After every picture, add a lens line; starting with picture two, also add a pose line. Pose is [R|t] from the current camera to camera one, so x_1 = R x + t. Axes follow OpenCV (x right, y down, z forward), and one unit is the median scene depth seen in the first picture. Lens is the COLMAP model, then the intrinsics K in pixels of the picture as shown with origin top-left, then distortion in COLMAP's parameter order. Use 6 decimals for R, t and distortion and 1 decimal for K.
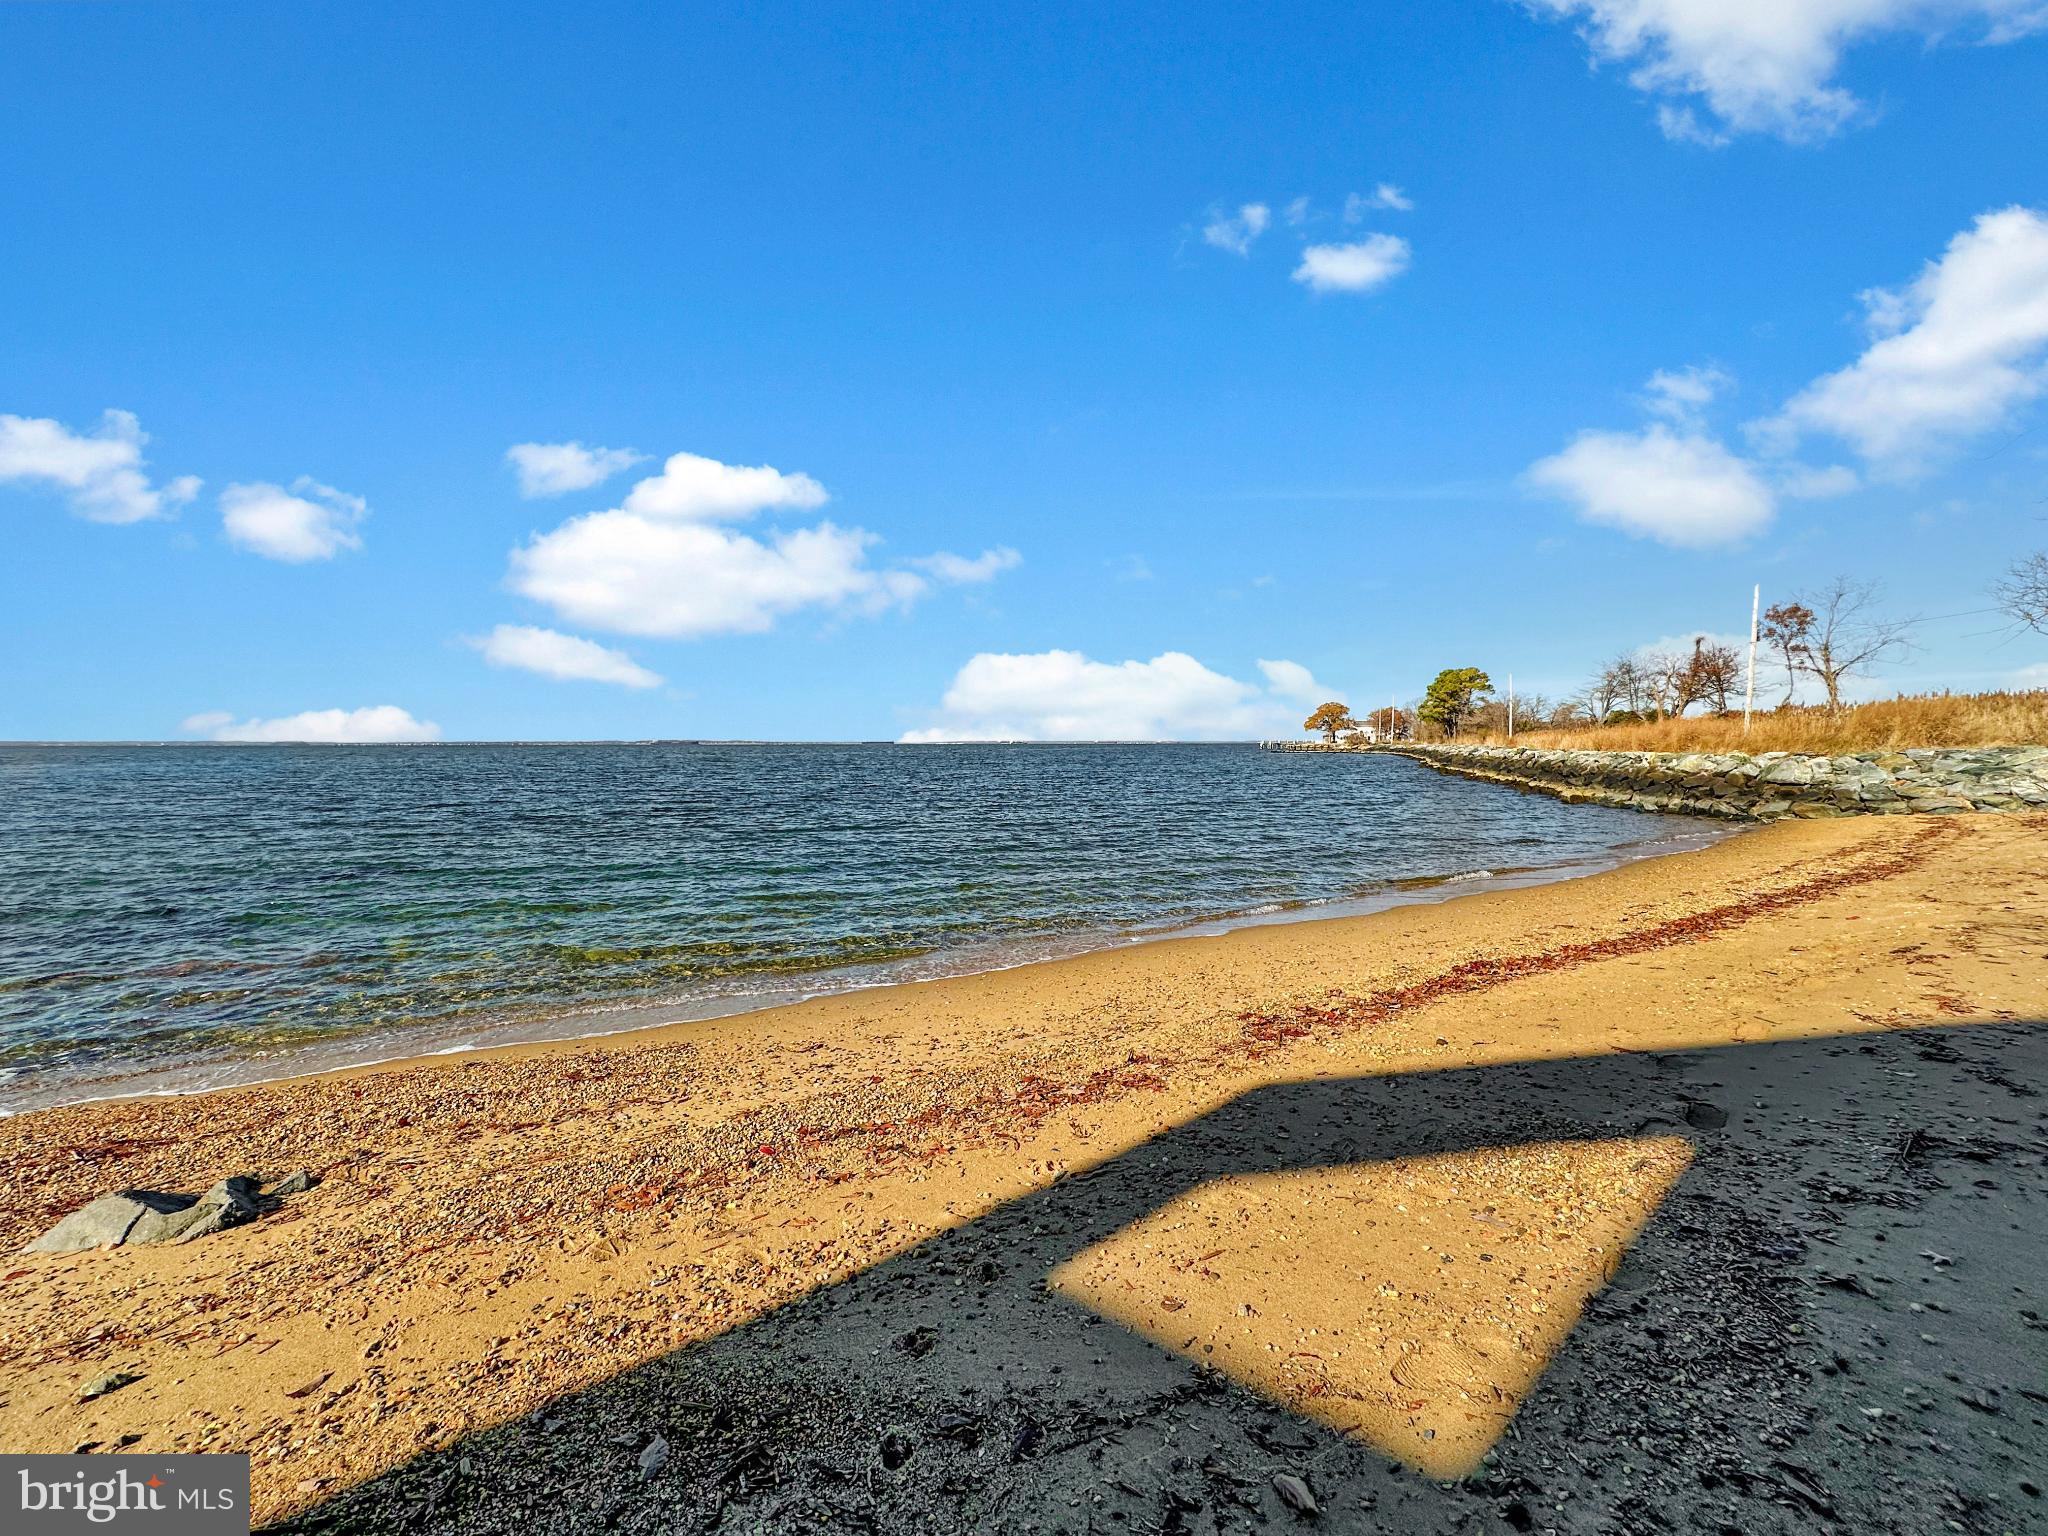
lens RADIAL K [[823.1, 0, 1023.5], [0, 823.1, 765.8], [0, 0, 1]] dist [0.000088, -0.000136]
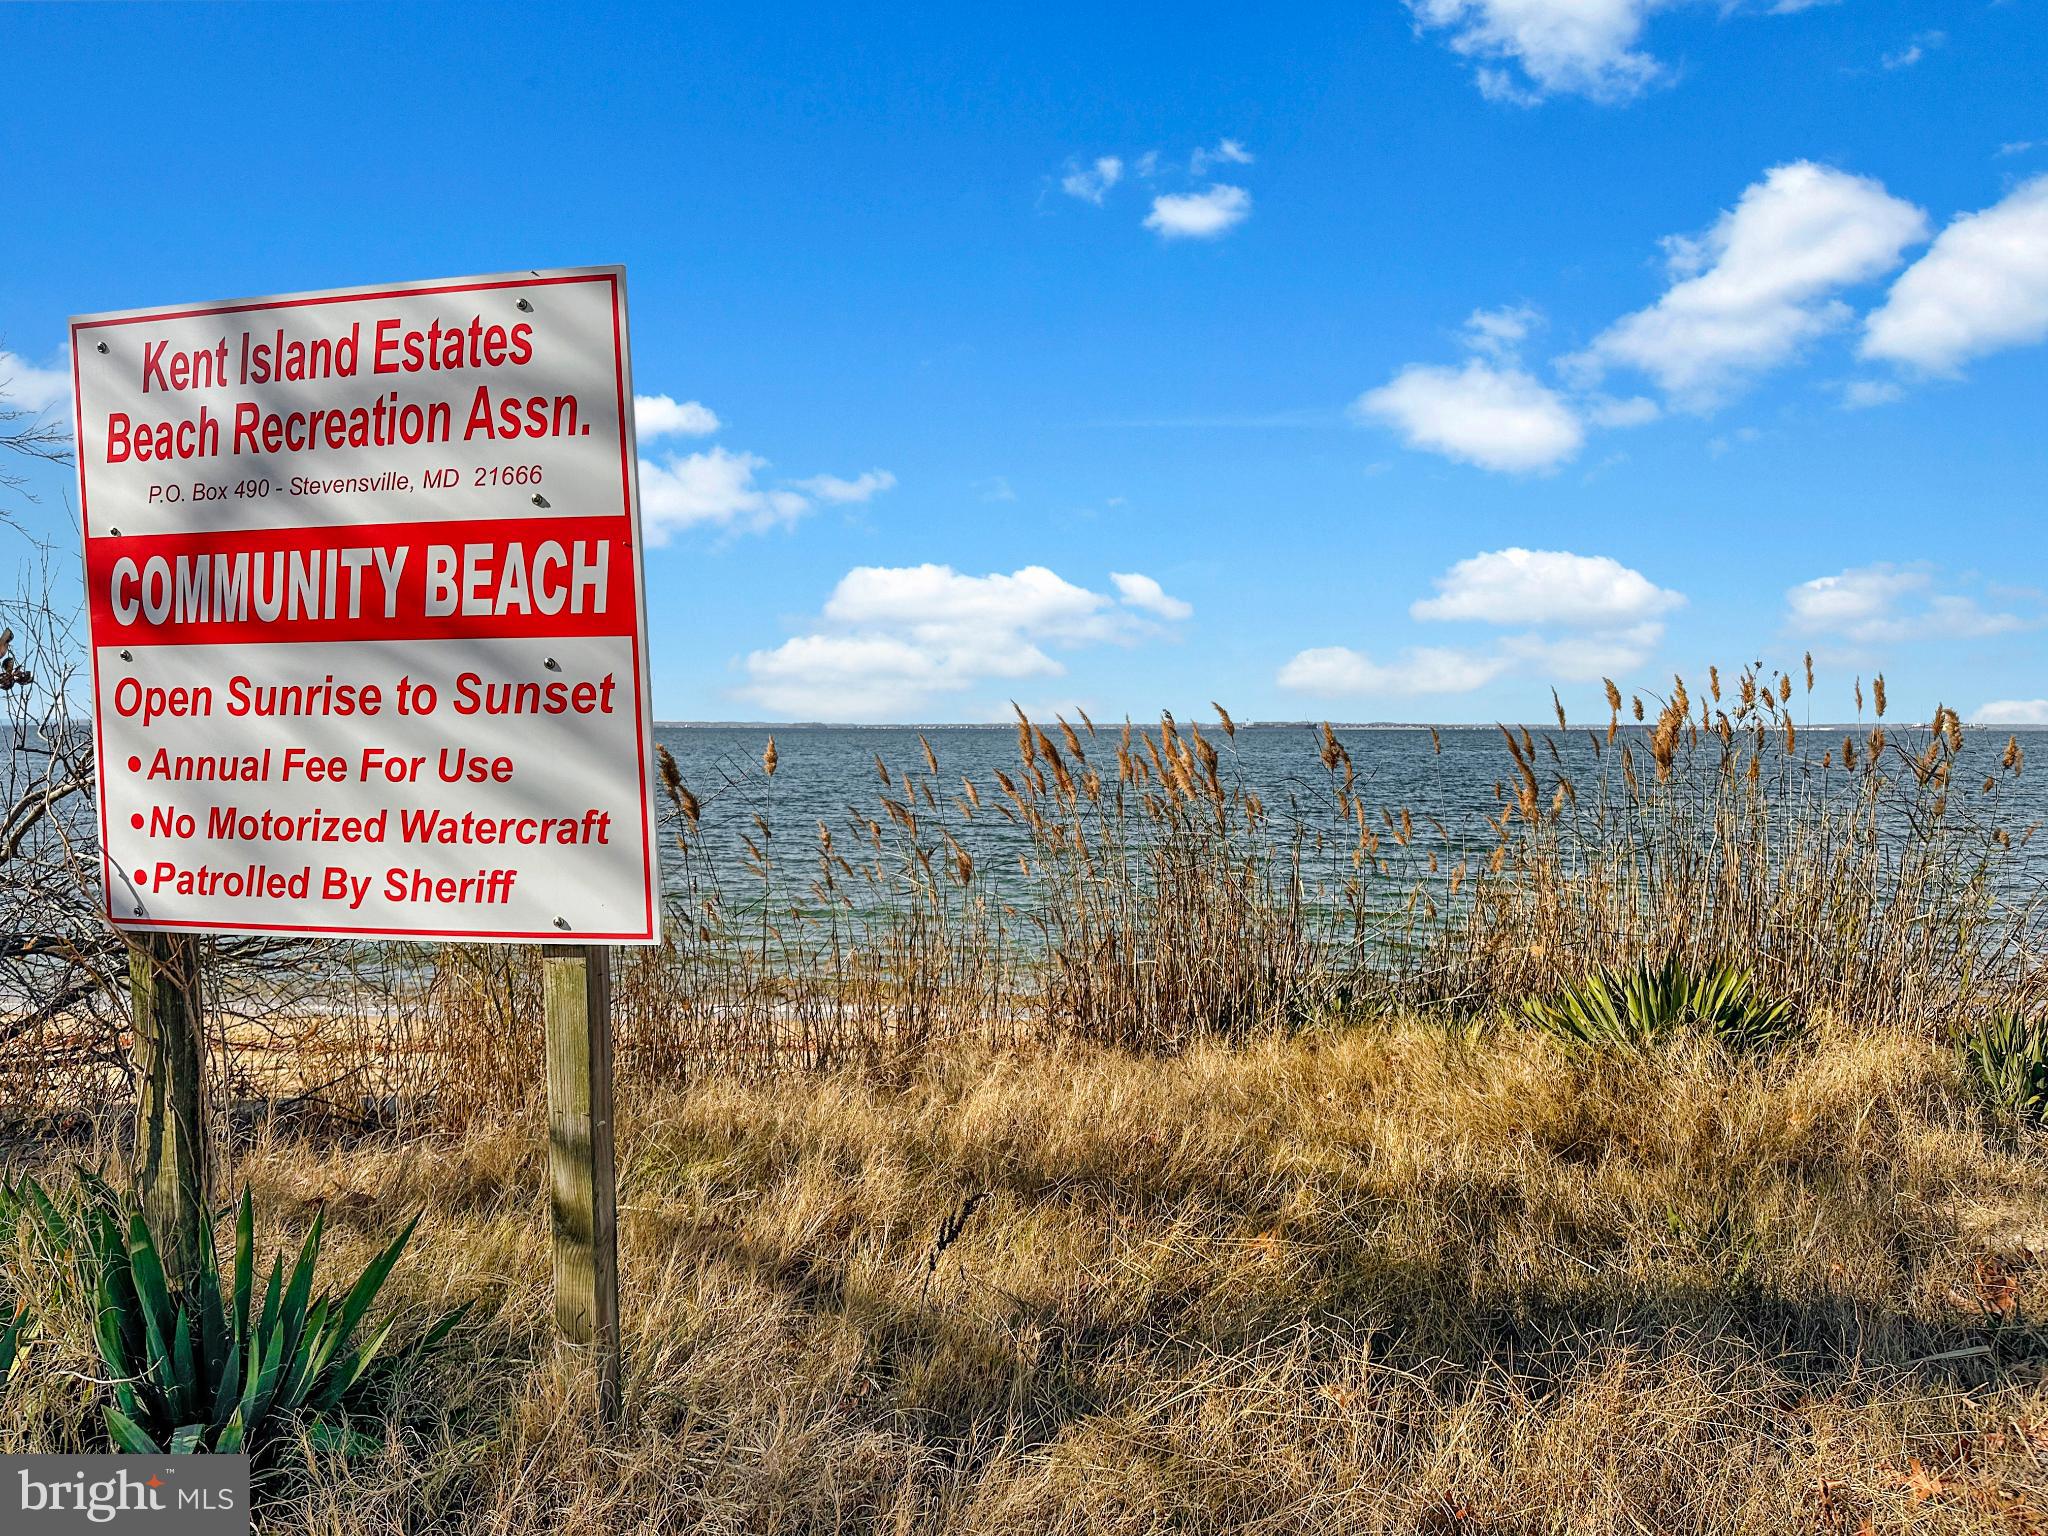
lens RADIAL K [[1433.2, 0, 1024.3], [0, 1433.2, 767.6], [0, 0, 1]] dist [-0.001063, -0.000160]
pose [[0.999999, 0.001534, 0.000180, 0.169225], [-0.001535, 0.999997, 0.001836, 0.126909], [-0.000178, -0.001836, 0.999998, -0.910077]]
